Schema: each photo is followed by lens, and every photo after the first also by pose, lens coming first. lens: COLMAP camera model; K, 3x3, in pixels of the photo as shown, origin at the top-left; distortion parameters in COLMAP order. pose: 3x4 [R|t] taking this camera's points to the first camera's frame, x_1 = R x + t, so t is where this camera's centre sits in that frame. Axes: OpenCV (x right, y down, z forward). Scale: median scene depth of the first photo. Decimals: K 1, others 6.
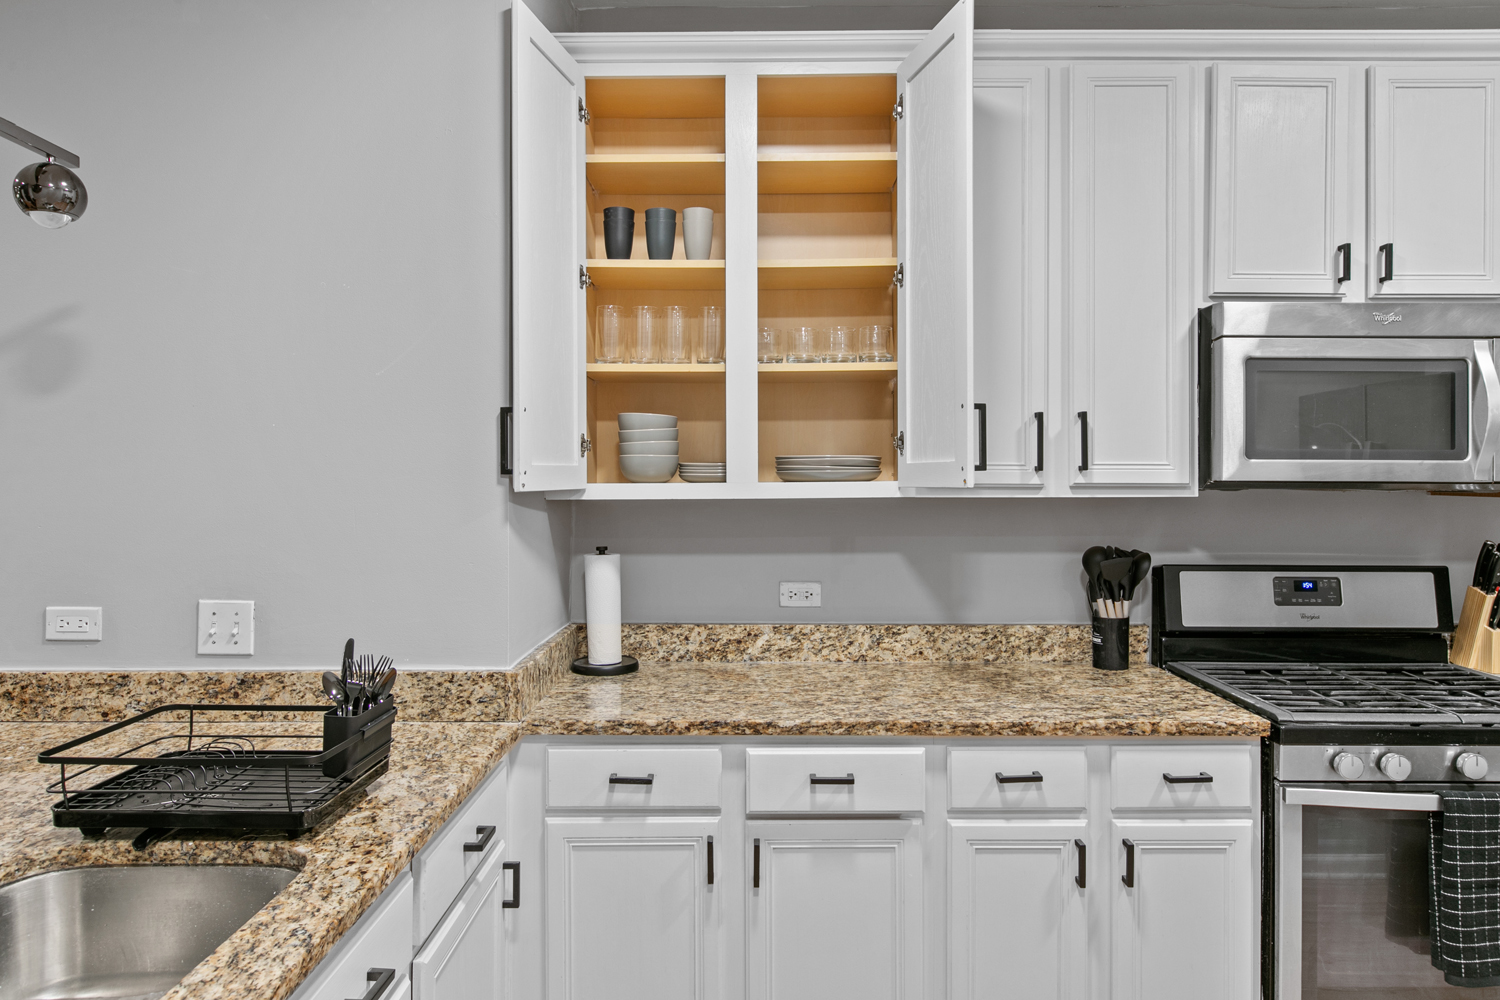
lens RADIAL K [[962.9, 0, 751.5], [0, 962.9, 477.1], [0, 0, 1]] dist [0.000727, -0.004499]
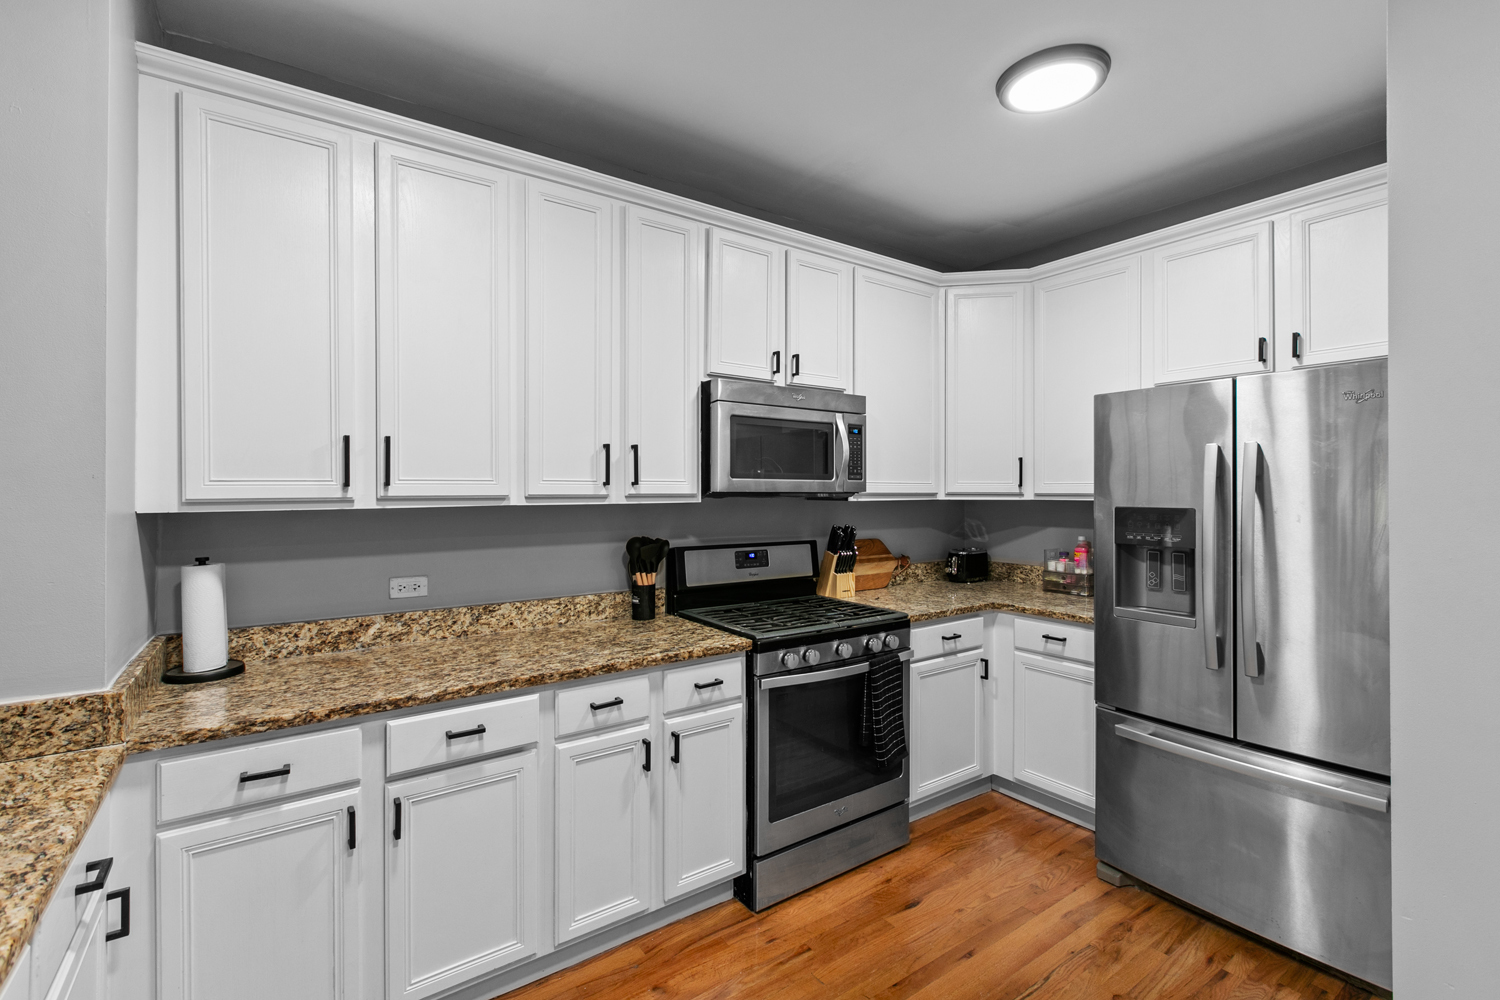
lens RADIAL K [[672.9, 0, 752.8], [0, 672.9, 488.8], [0, 0, 1]] dist [-0.000014, 0.000301]
pose [[0.811299, 0.000100, 0.584632, -0.115821], [0.002210, 0.999992, -0.003237, 0.002299], [-0.584628, 0.003918, 0.811292, 0.074813]]
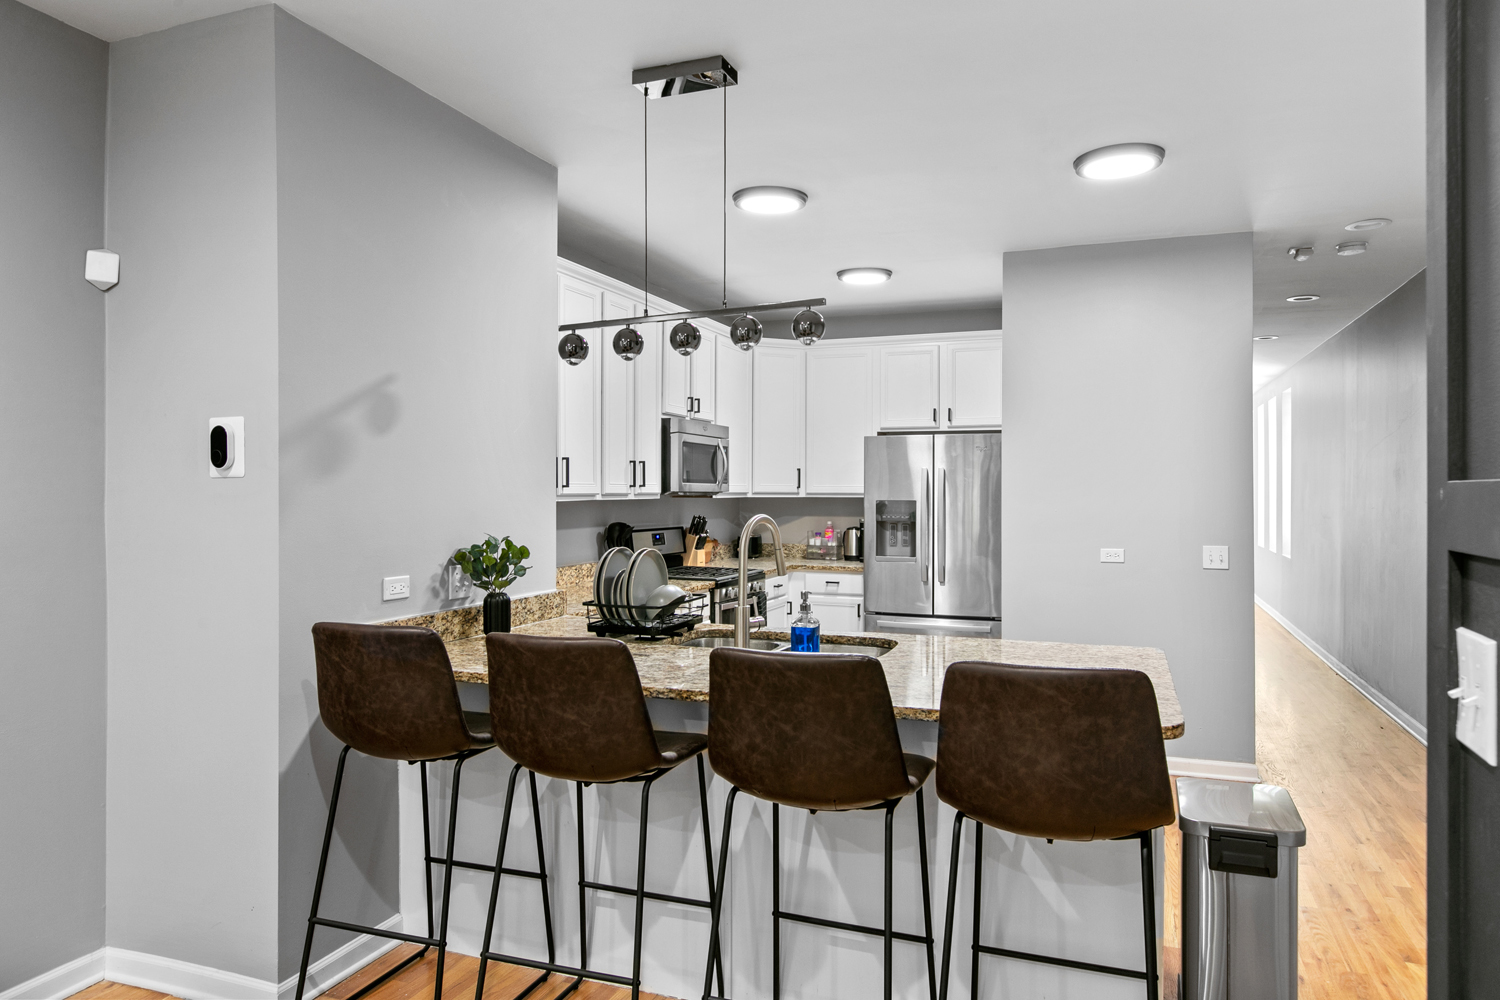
lens RADIAL K [[957.3, 0, 751.2], [0, 957.3, 492.7], [0, 0, 1]] dist [0.004970, 0.001035]
pose [[0.357021, -0.002151, 0.934094, -1.805649], [-0.000381, 0.999997, 0.002449, 0.000619], [-0.934096, -0.001230, 0.357019, -0.042663]]
